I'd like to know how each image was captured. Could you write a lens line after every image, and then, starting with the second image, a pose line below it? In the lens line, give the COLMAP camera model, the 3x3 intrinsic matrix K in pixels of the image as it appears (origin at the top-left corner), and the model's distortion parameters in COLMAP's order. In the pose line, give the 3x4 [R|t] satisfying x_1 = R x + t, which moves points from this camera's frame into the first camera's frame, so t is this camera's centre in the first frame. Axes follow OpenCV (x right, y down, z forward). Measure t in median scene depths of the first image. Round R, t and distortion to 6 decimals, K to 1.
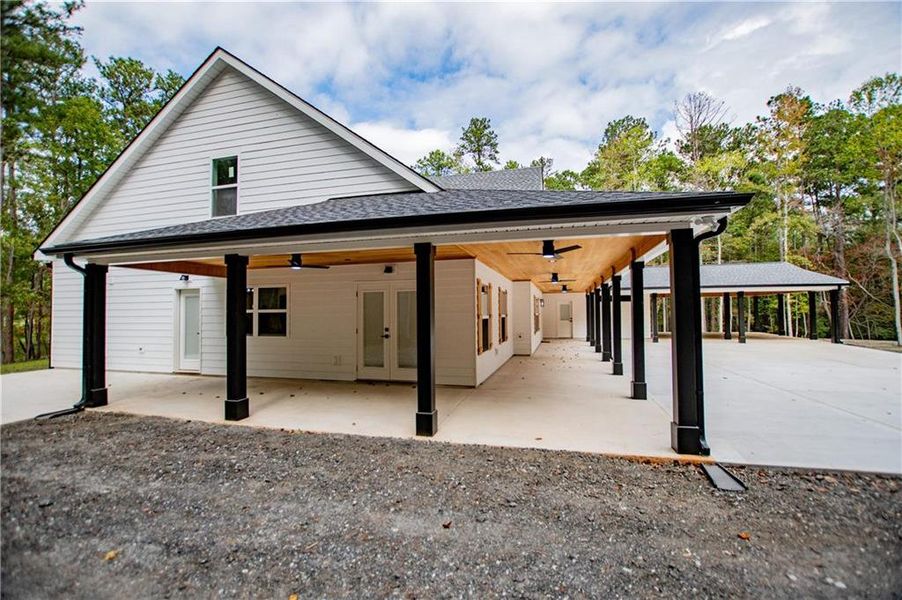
lens RADIAL K [[400.6, 0, 455.6], [0, 400.6, 302.0], [0, 0, 1]] dist [-0.041405, 0.008230]
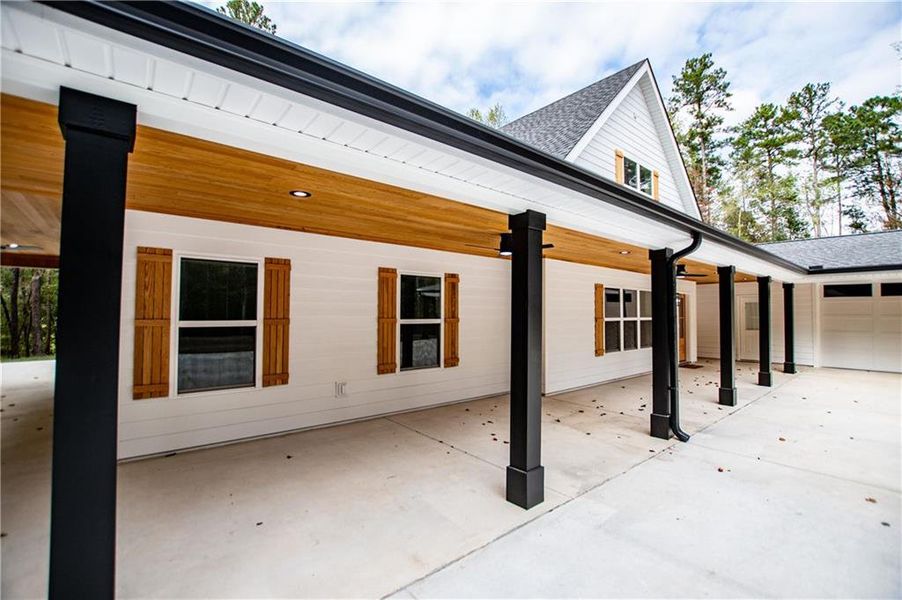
lens RADIAL K [[400.6, 0, 455.6], [0, 400.6, 302.0], [0, 0, 1]] dist [-0.041405, 0.008230]
pose [[0.821737, -0.004088, -0.569853, 0.103322], [0.005283, 0.999986, 0.000444, 0.002010], [0.569843, -0.003375, 0.821747, 0.126885]]
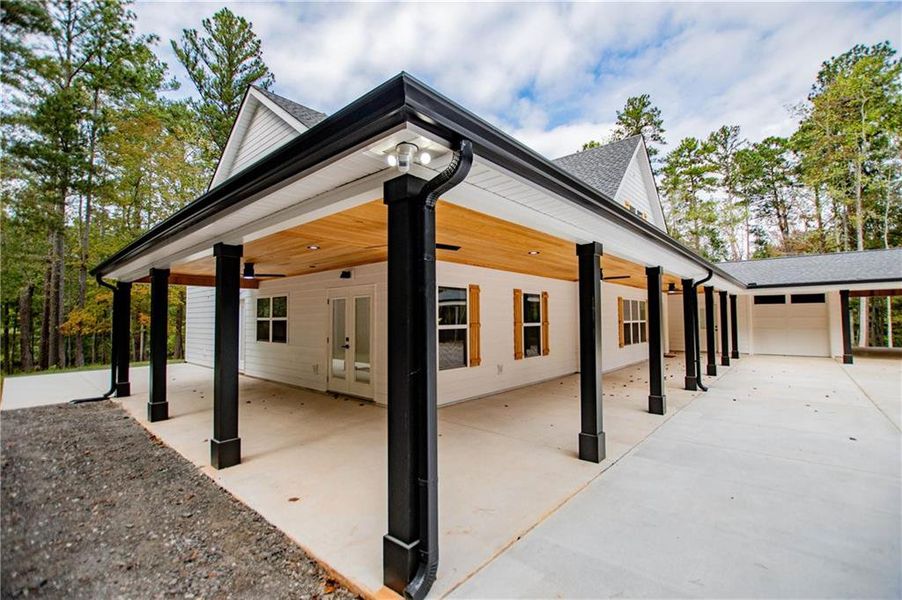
lens RADIAL K [[400.6, 0, 455.6], [0, 400.6, 302.0], [0, 0, 1]] dist [-0.041405, 0.008230]
pose [[0.897915, -0.019057, -0.439756, 0.073985], [0.013895, 0.999792, -0.014954, 0.000001], [0.439949, 0.007317, 0.897993, 0.044957]]
